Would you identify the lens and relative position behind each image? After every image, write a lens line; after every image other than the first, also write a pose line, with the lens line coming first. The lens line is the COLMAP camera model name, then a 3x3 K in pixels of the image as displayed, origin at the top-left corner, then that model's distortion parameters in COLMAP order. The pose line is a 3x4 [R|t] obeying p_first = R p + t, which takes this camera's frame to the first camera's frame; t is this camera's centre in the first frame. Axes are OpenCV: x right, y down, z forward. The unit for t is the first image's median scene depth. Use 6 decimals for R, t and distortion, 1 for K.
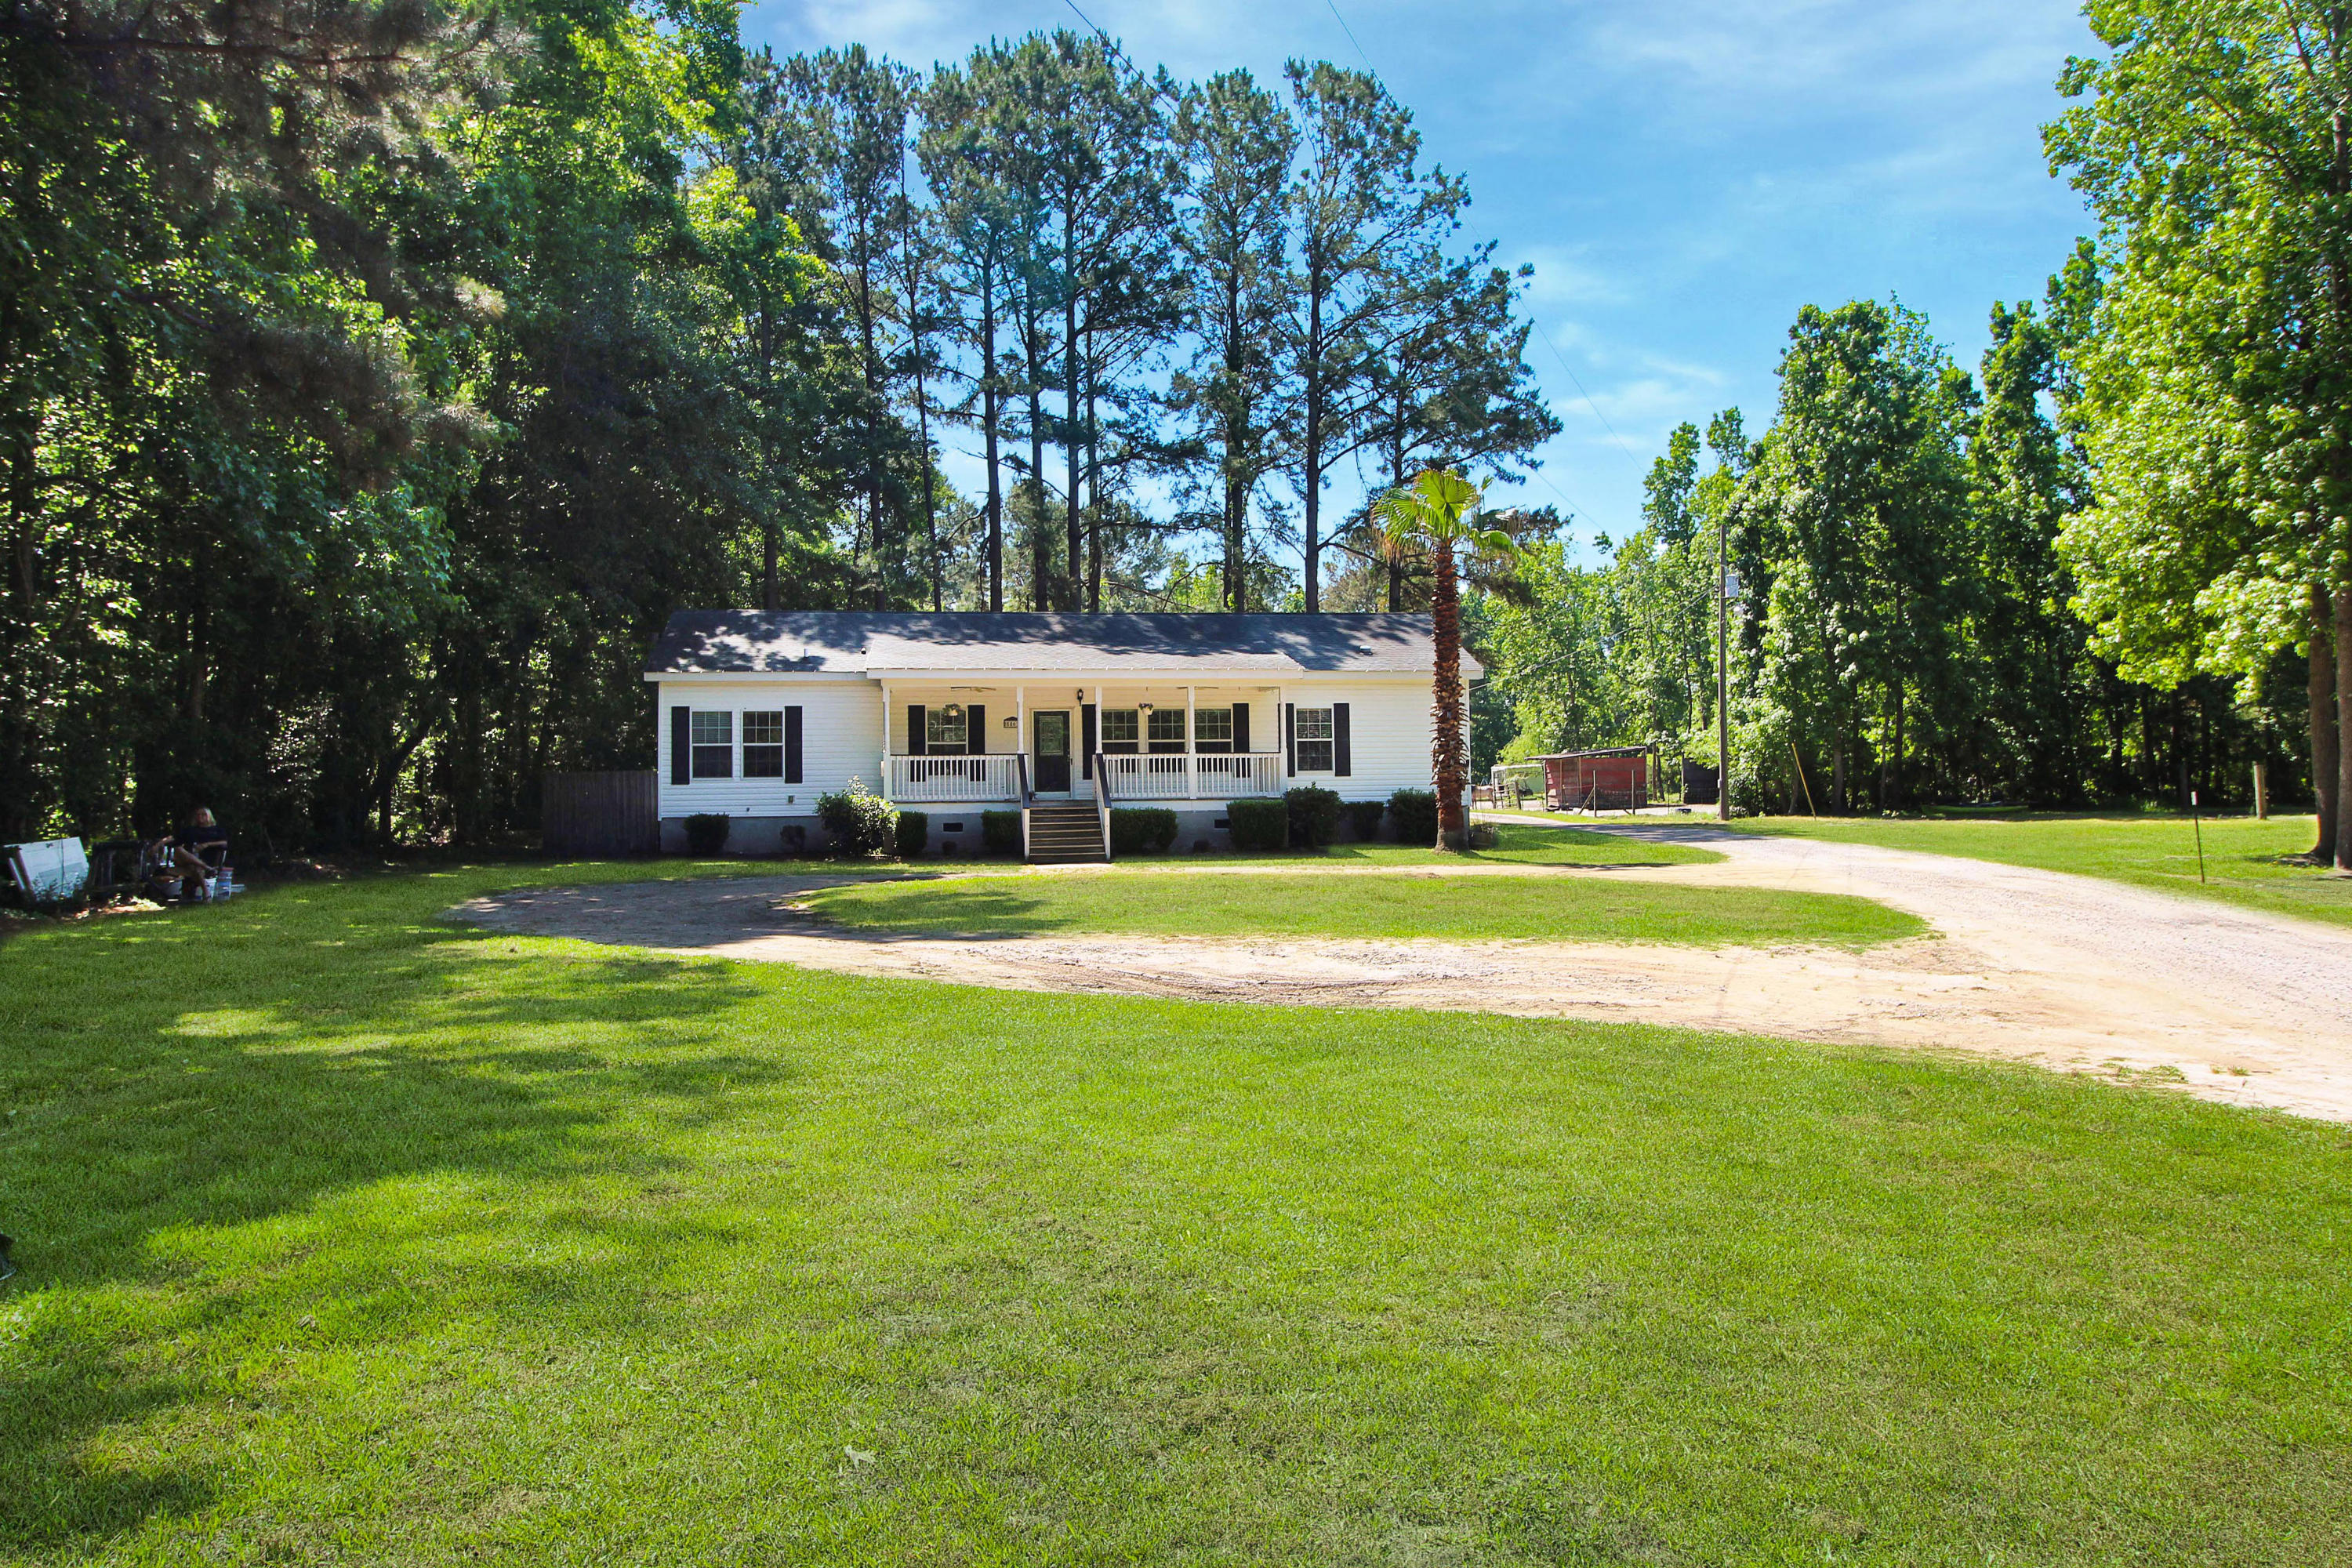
lens RADIAL K [[1683.4, 0, 1152.9], [0, 1683.4, 716.8], [0, 0, 1]] dist [0.013055, -0.013300]
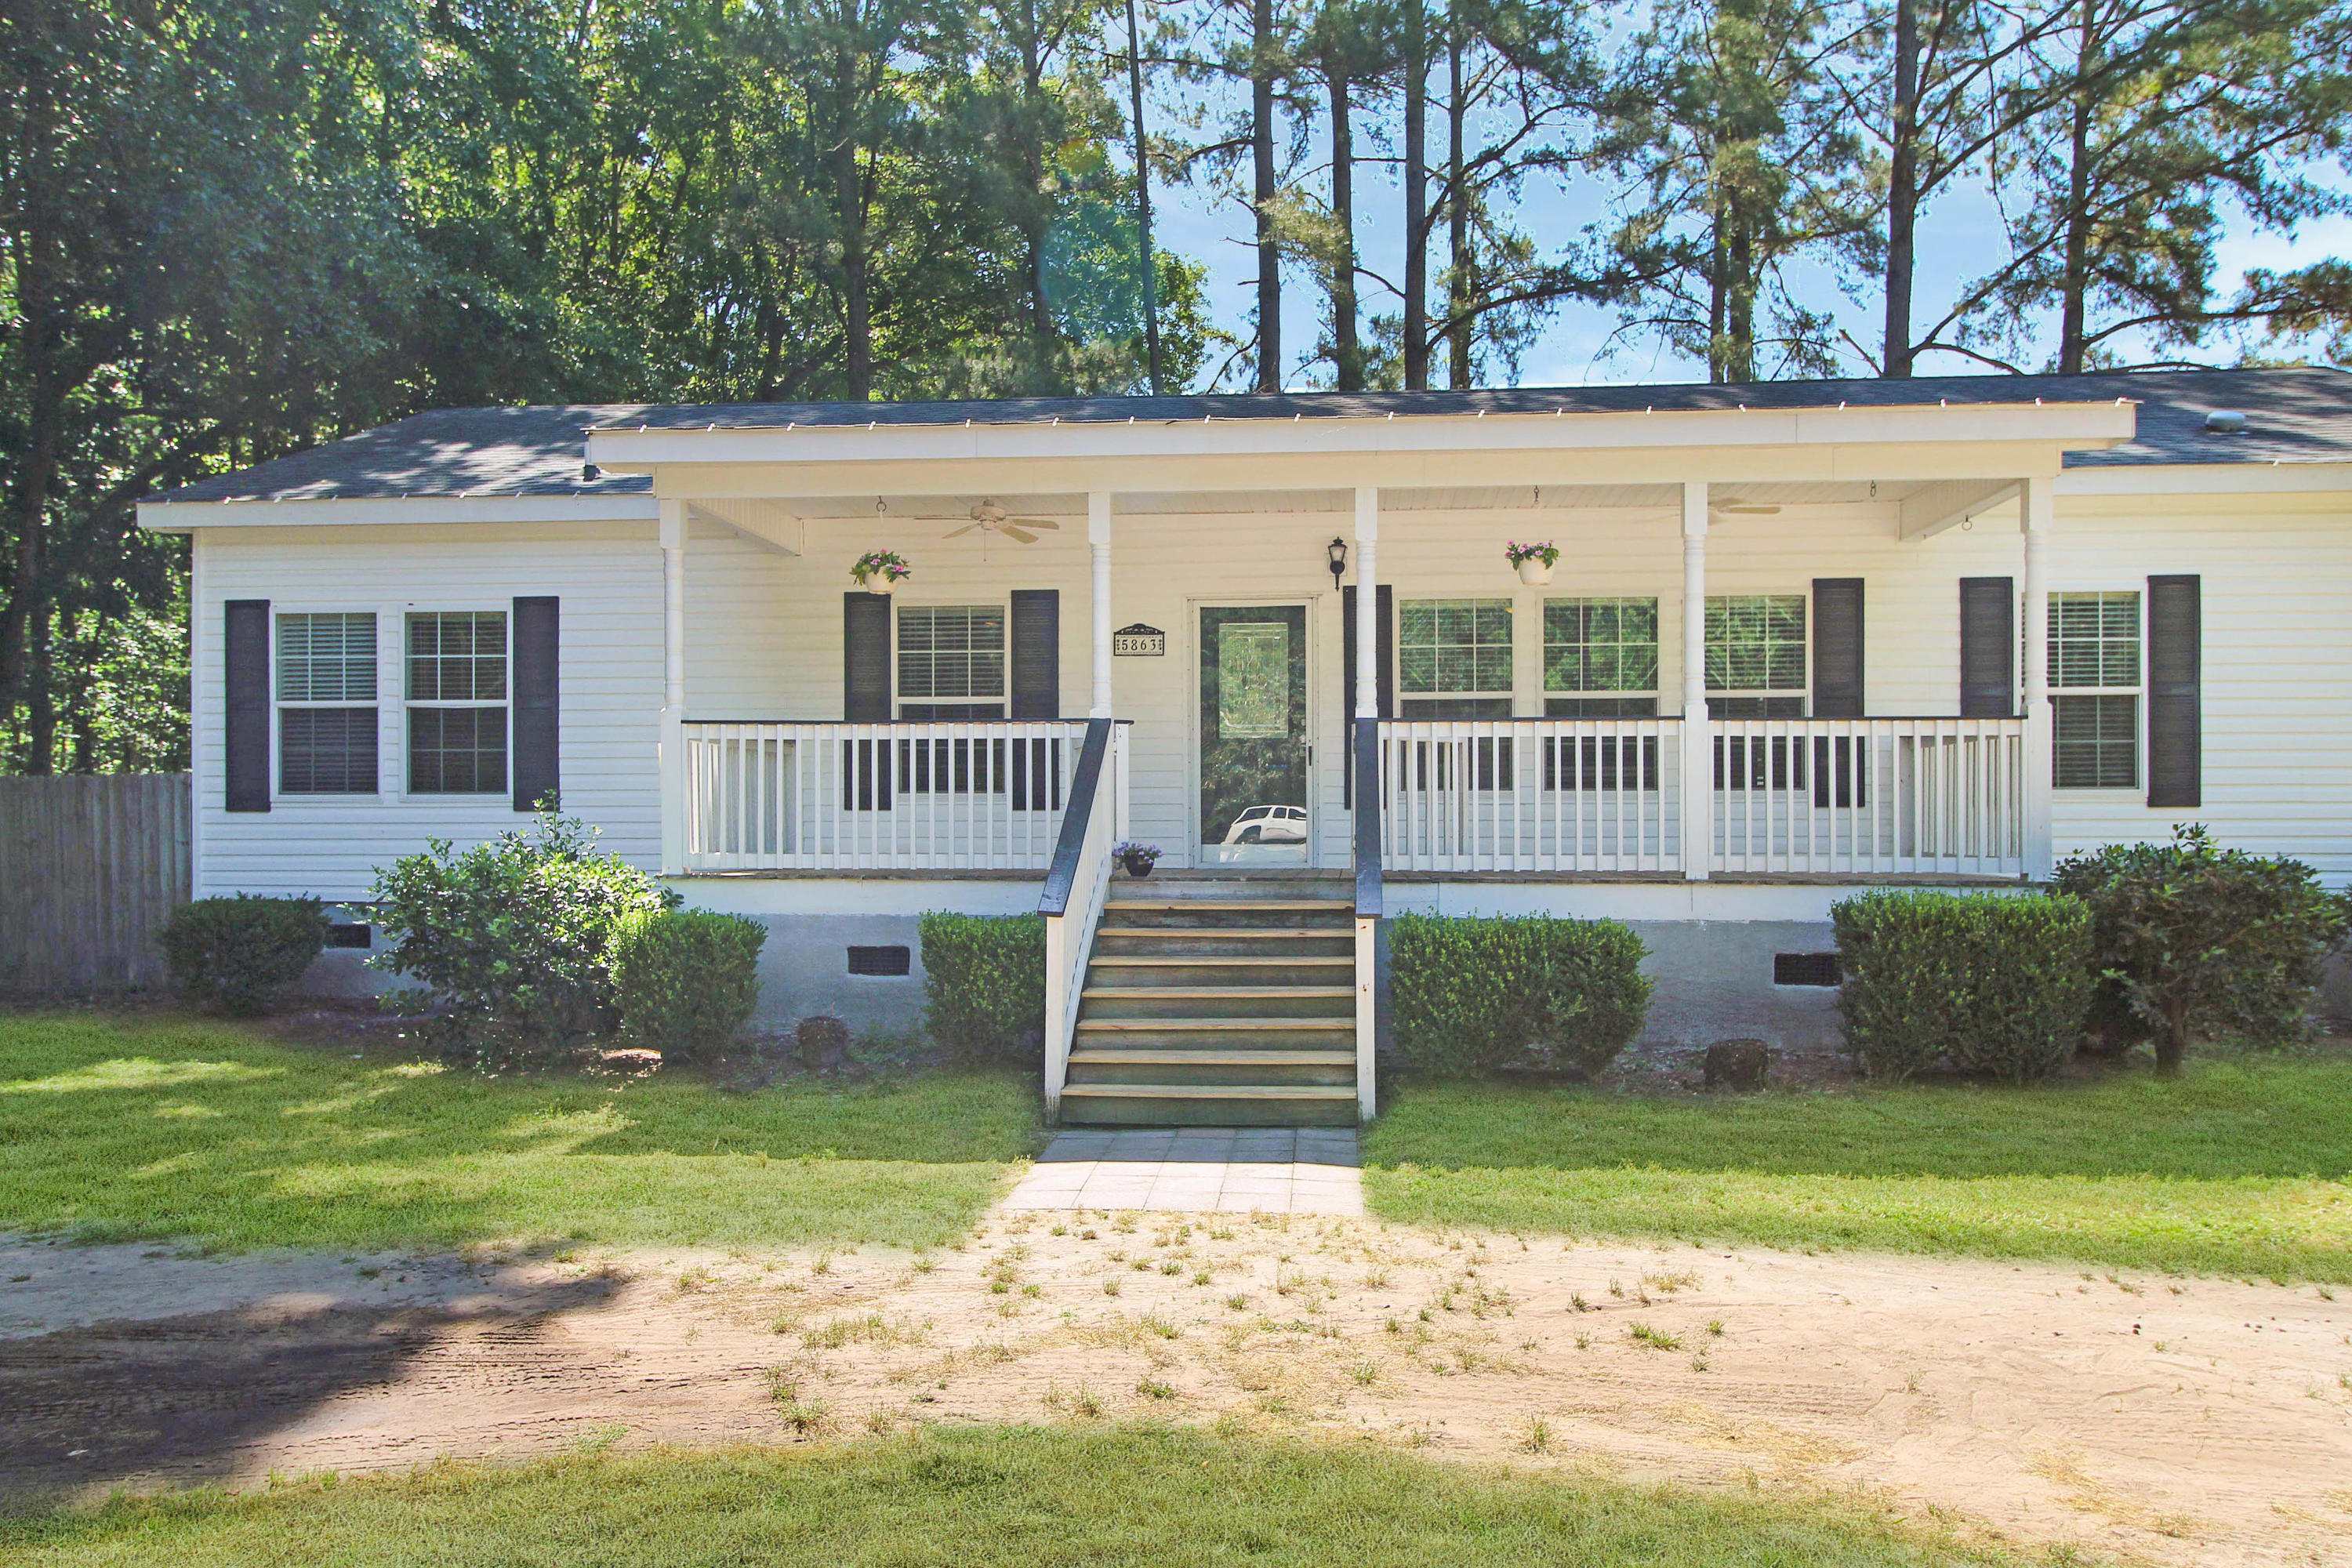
lens RADIAL K [[1683.4, 0, 1196.8], [0, 1683.4, 823.8], [0, 0, 1]] dist [0.013055, -0.013300]
pose [[0.976054, 0.011275, -0.217237, 0.002746], [-0.001906, 0.999061, 0.043290, 0.025378], [0.217521, -0.041840, 0.975159, 0.655990]]
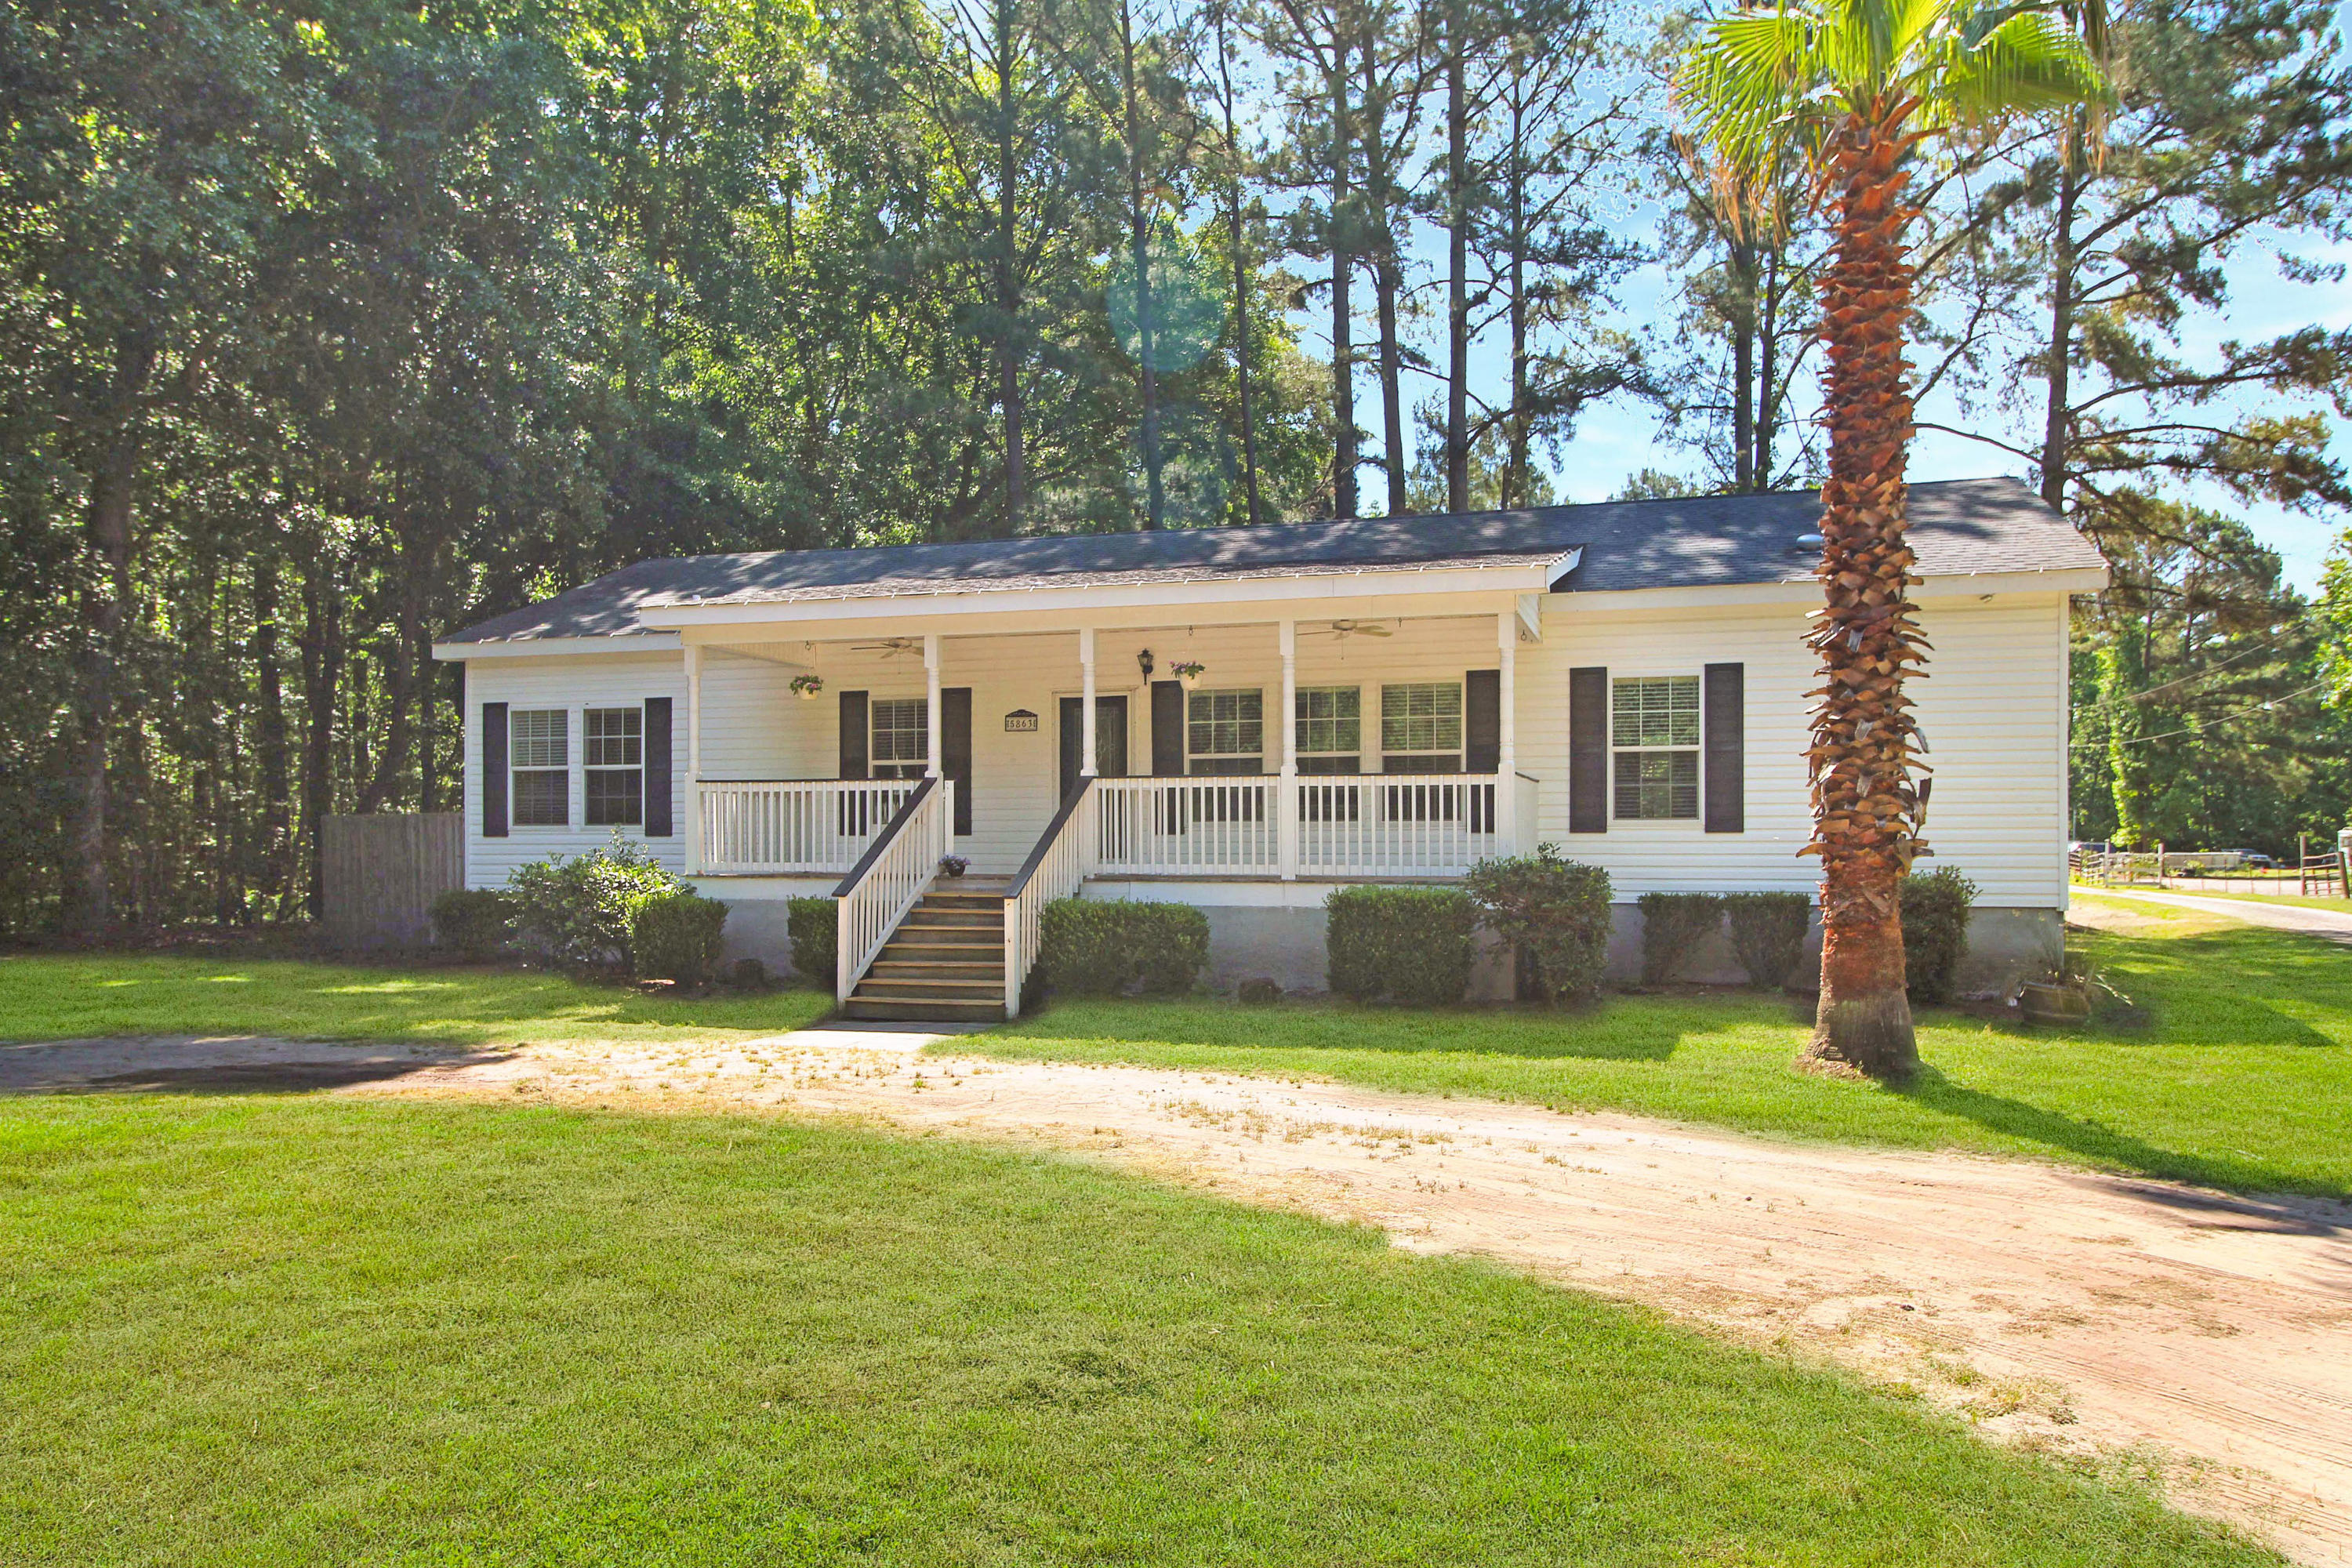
lens RADIAL K [[1636.8, 0, 1187.6], [0, 1636.8, 850.5], [0, 0, 1]] dist [0.008288, -0.006368]
pose [[0.906434, 0.012388, -0.422166, 0.167036], [0.005922, 0.999099, 0.042032, 0.021607], [0.422306, -0.040599, 0.905544, 0.564437]]
